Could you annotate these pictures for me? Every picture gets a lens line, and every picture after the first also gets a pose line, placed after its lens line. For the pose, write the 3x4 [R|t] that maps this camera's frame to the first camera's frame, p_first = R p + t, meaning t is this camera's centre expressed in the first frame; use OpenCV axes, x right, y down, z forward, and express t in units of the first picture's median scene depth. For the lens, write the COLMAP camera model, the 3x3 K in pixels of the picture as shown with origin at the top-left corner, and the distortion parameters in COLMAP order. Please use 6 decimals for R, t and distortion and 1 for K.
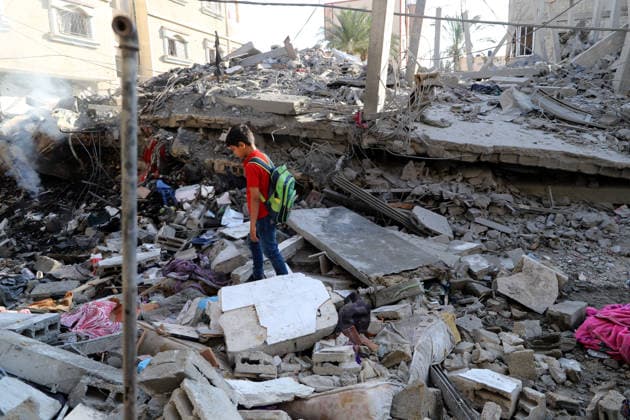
lens RADIAL K [[433.3, 0, 316.9], [0, 433.3, 211.7], [0, 0, 1]] dist [0.001631, -0.000530]
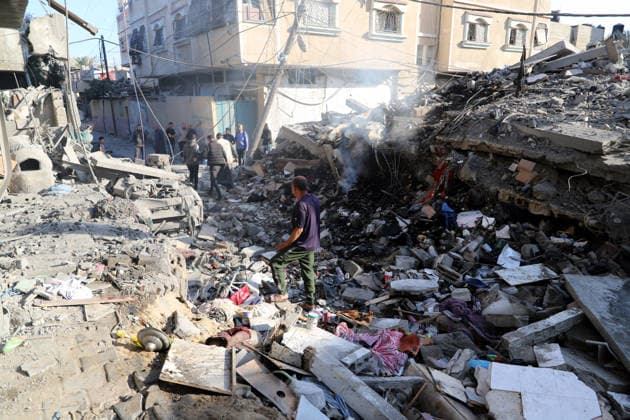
lens RADIAL K [[433.3, 0, 315.3], [0, 433.3, 206.1], [0, 0, 1]] dist [0.001631, -0.000530]
pose [[0.815009, 0.173621, -0.552826, -0.018372], [-0.129582, 0.984504, 0.118156, -0.147530], [0.564774, -0.024662, 0.824877, -0.099136]]
